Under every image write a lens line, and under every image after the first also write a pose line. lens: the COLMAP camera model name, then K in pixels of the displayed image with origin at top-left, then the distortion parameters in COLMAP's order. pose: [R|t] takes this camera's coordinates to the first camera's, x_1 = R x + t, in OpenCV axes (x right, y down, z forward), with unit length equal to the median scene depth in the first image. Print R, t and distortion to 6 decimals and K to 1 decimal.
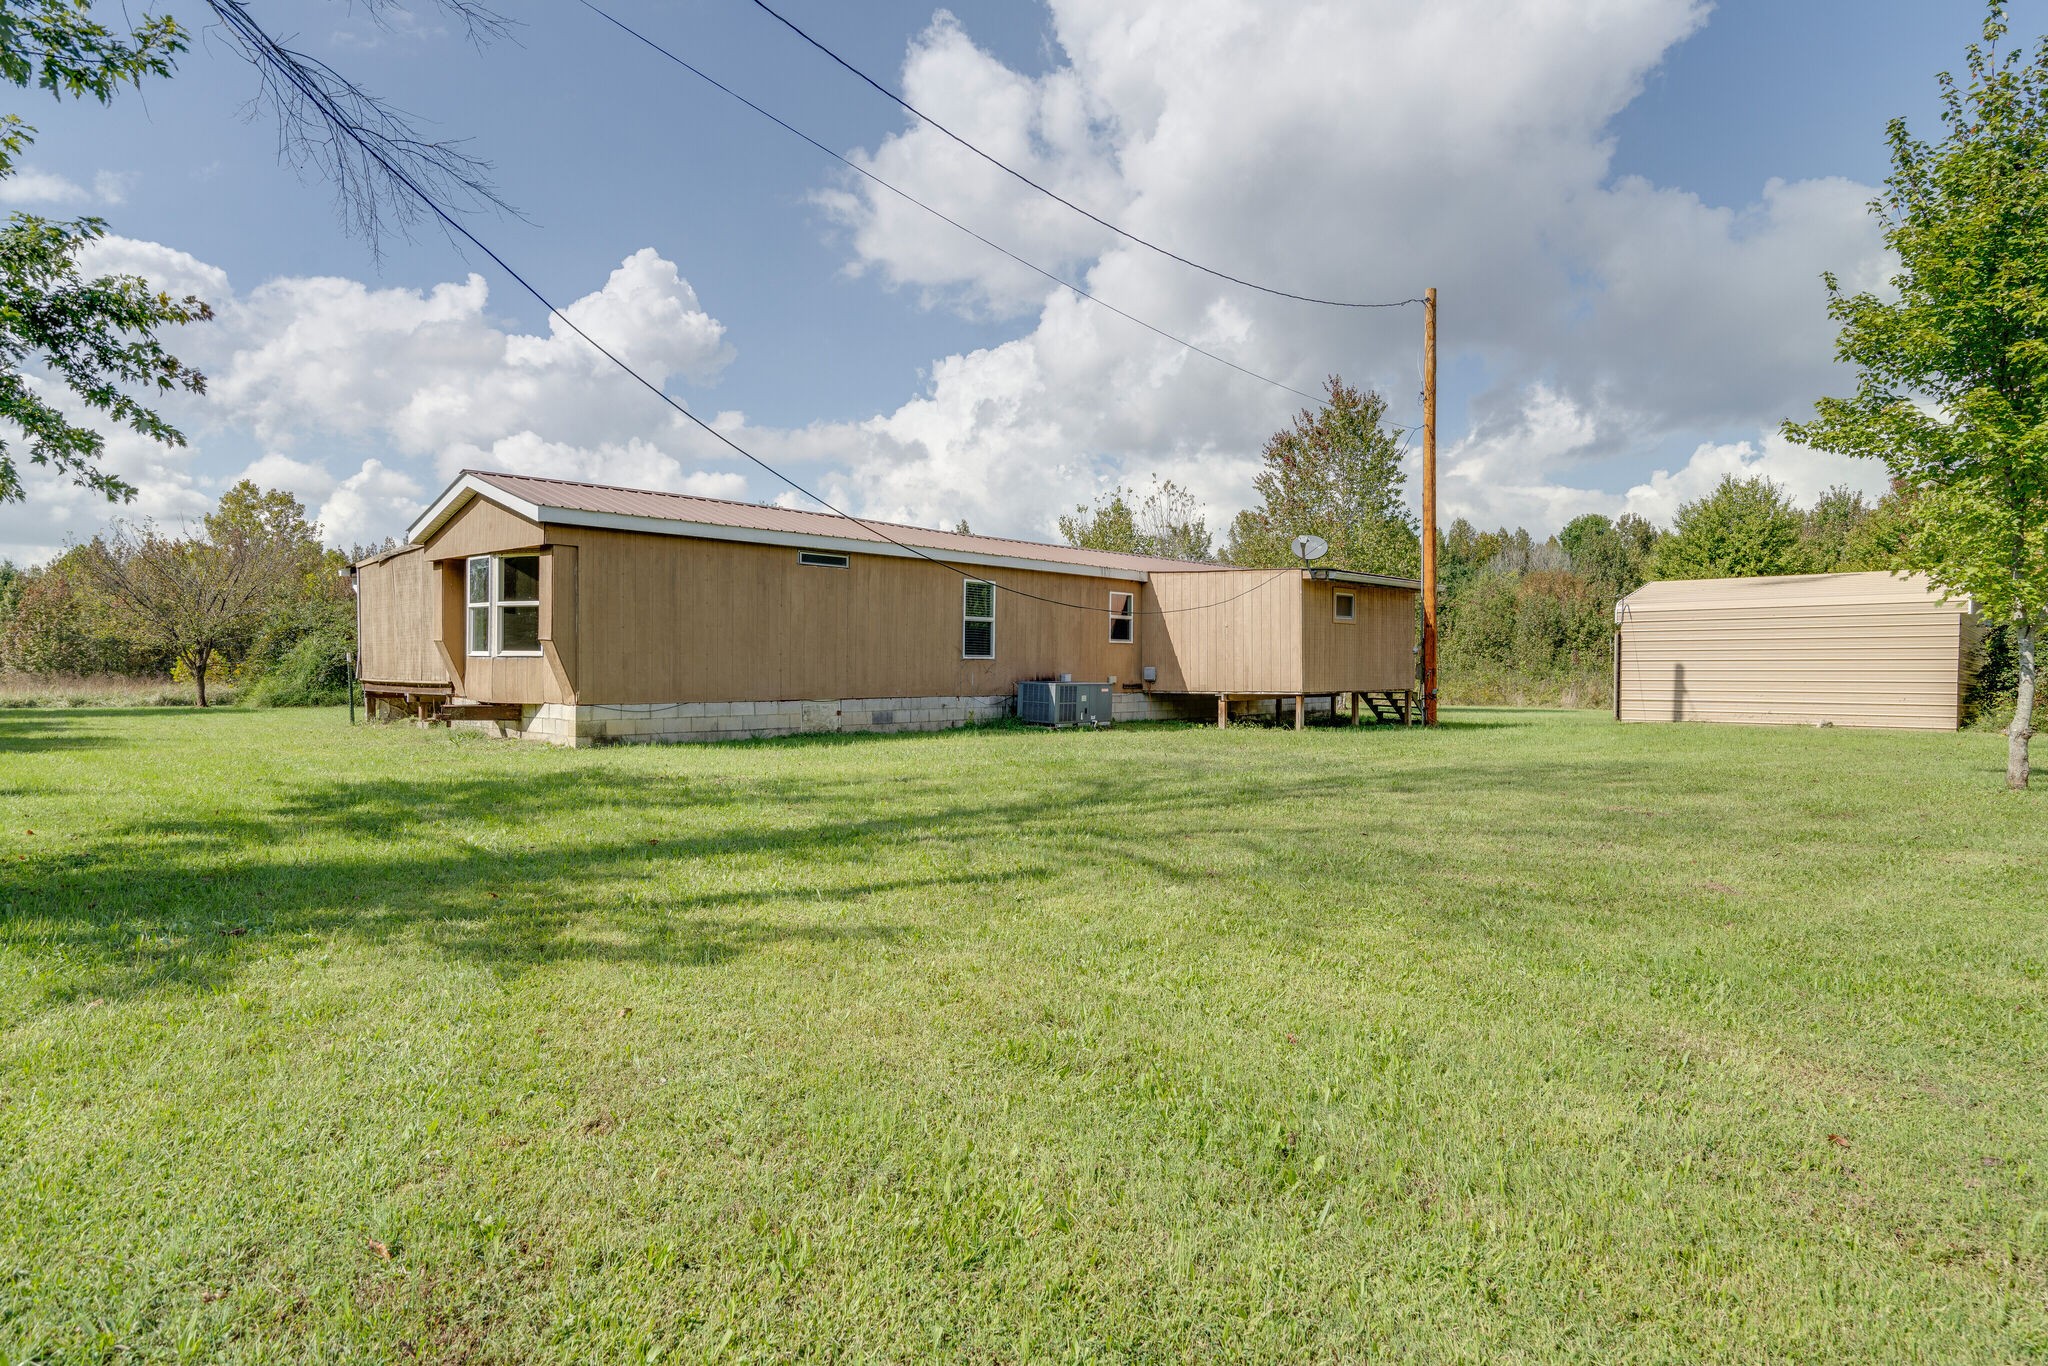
lens RADIAL K [[1108.2, 0, 1024.0], [0, 1108.2, 683.0], [0, 0, 1]] dist [-0.001364, -0.000634]
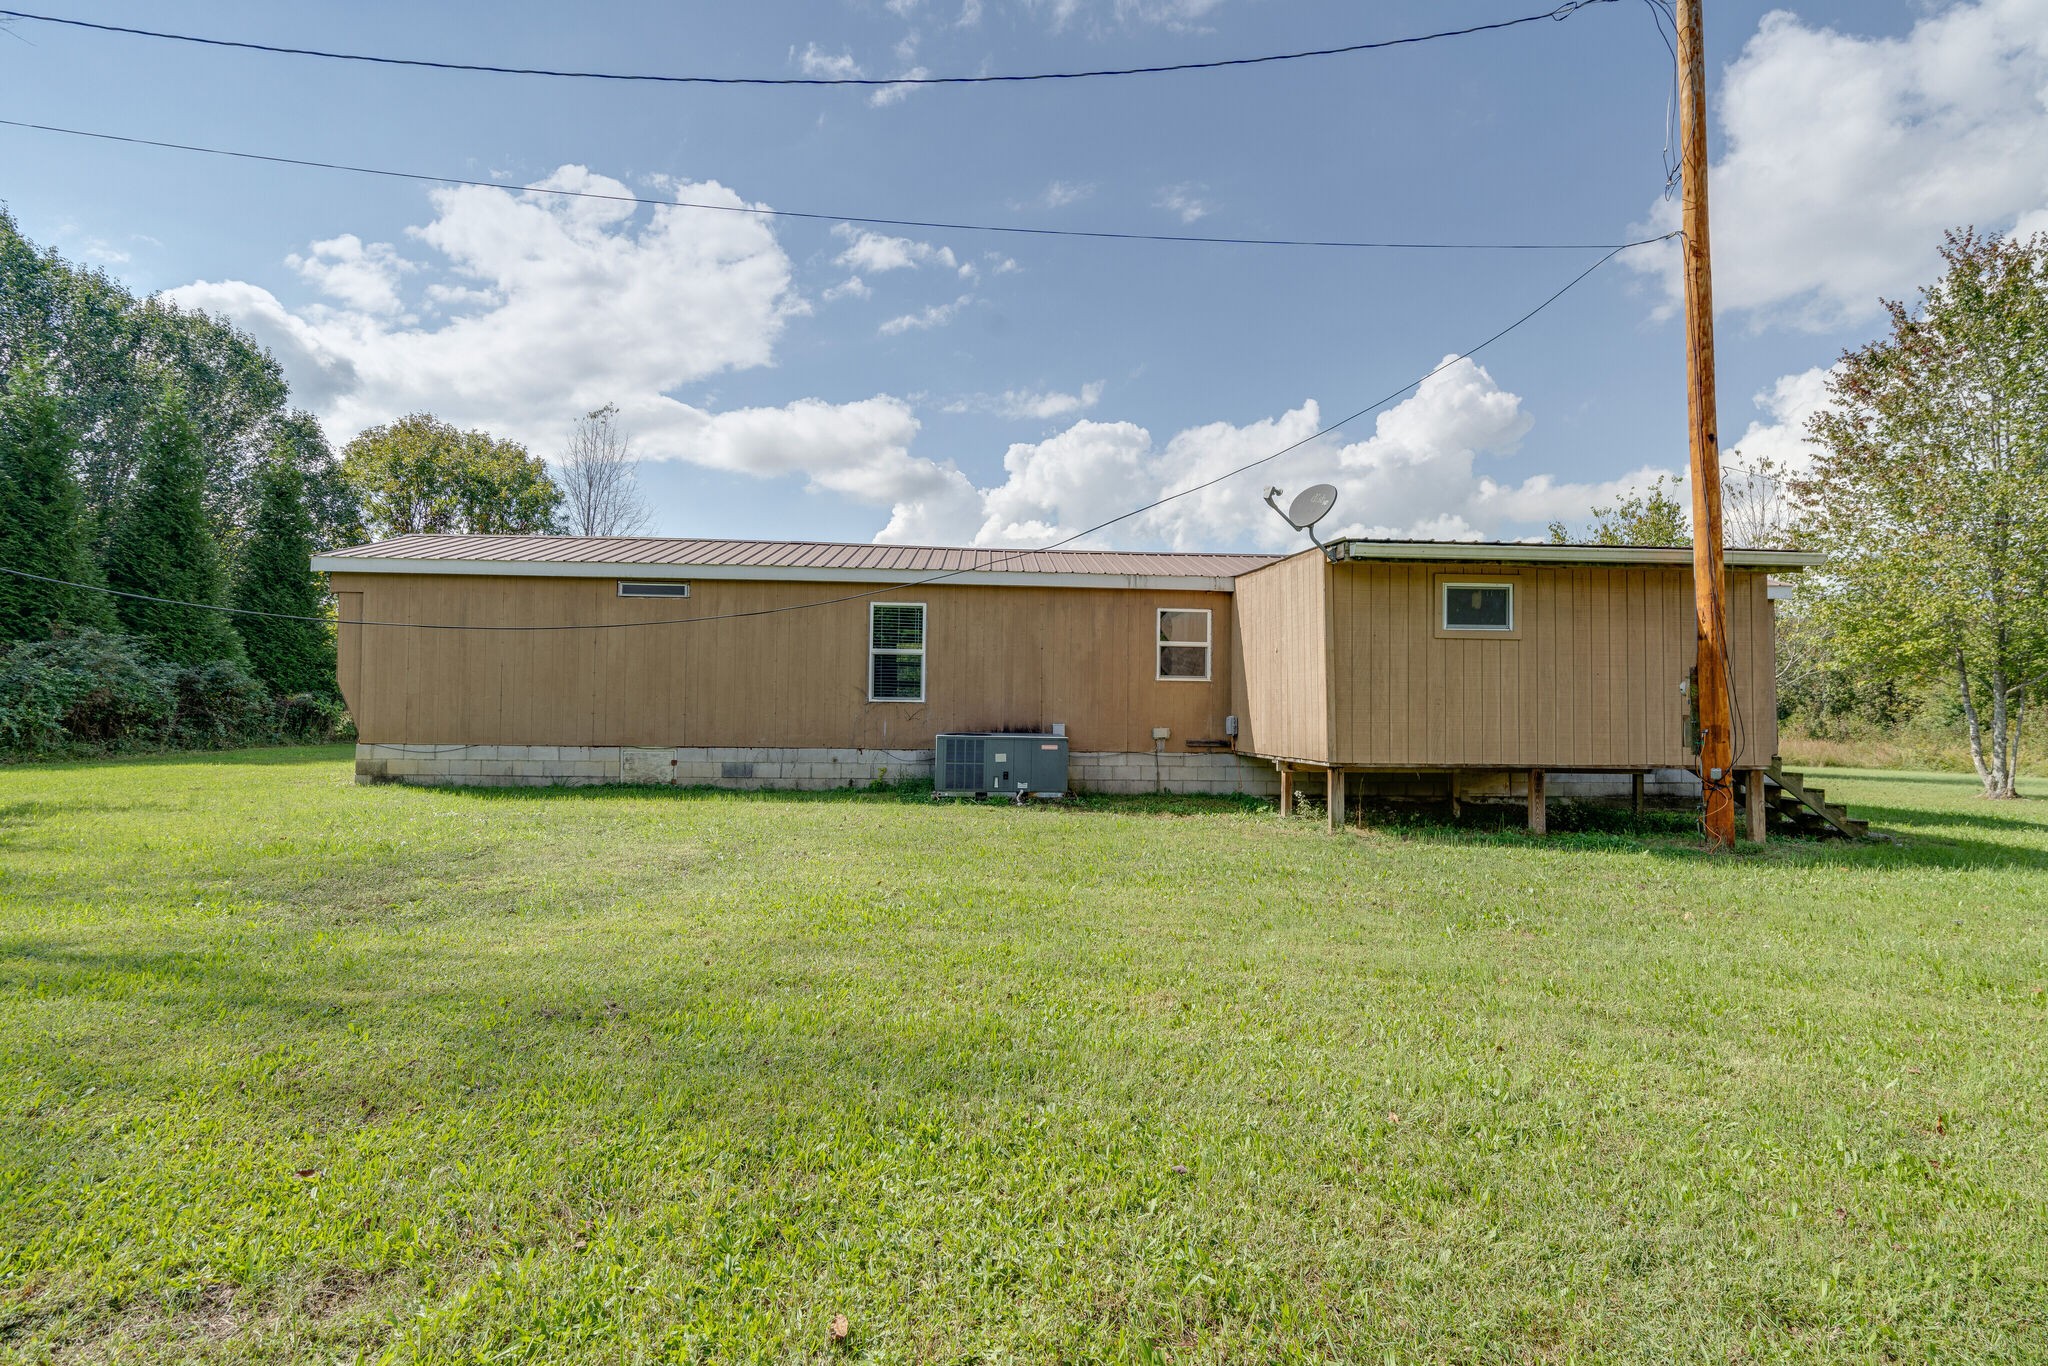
lens RADIAL K [[947.7, 0, 1031.8], [0, 947.7, 661.6], [0, 0, 1]] dist [0.001605, -0.000066]
pose [[0.726487, -0.024929, -0.686728, 0.504256], [-0.020335, 0.998124, -0.057746, -0.013844], [0.686880, 0.055916, 0.724617, 0.587101]]
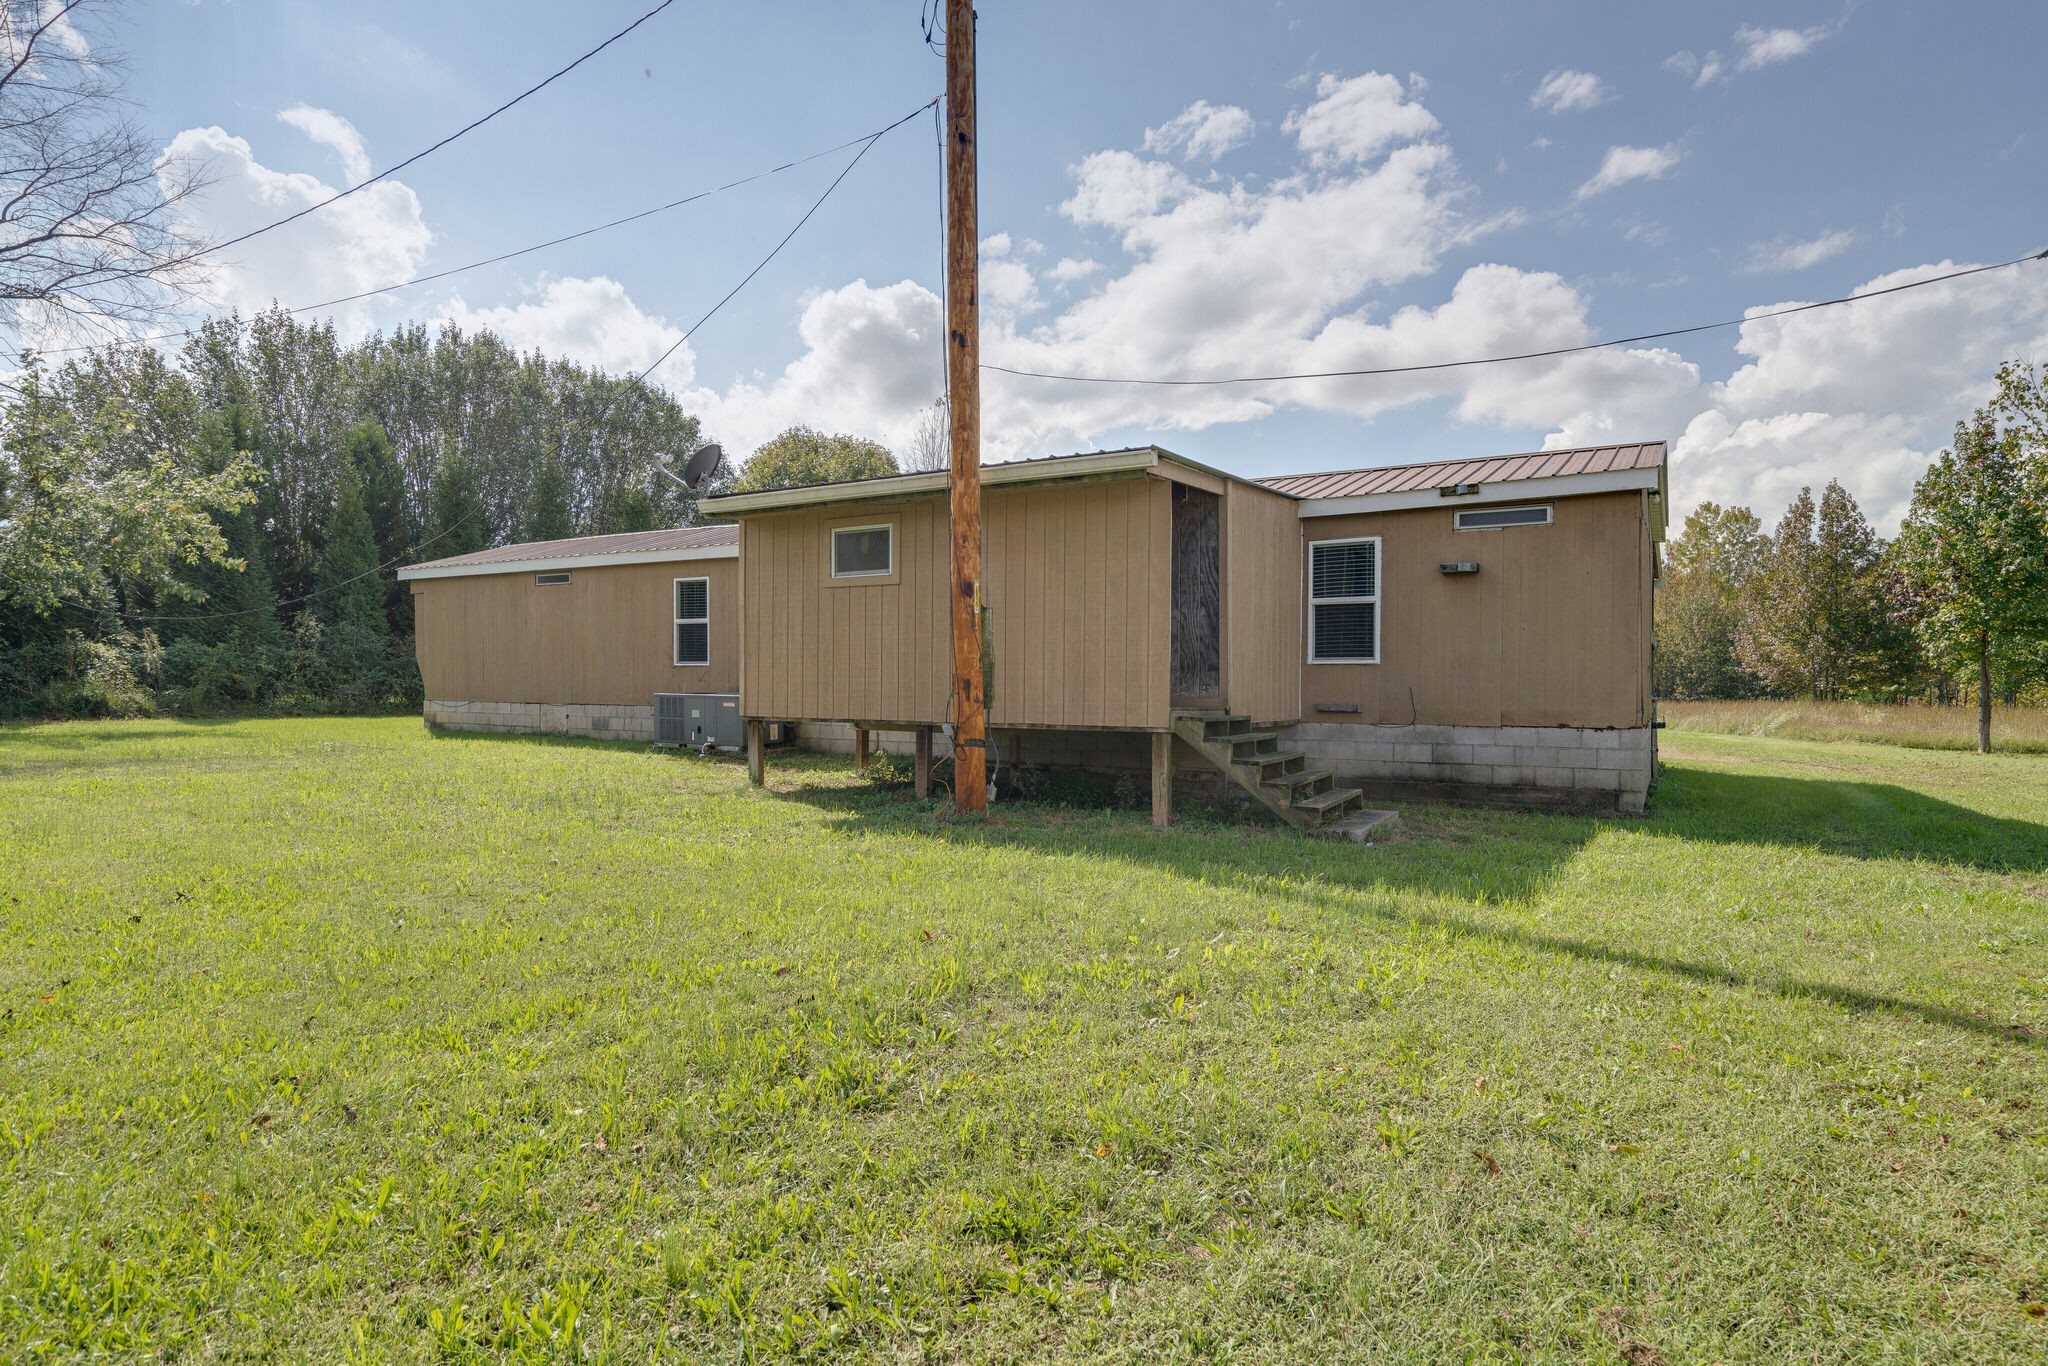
lens RADIAL K [[1051.6, 0, 1024.0], [0, 1051.6, 683.0], [0, 0, 1]] dist [-0.000522, -0.000121]
pose [[0.236553, 0.006280, -0.971598, 0.859663], [-0.016909, 0.999854, 0.002346, -0.014502], [0.971471, 0.015874, 0.236625, 1.081850]]
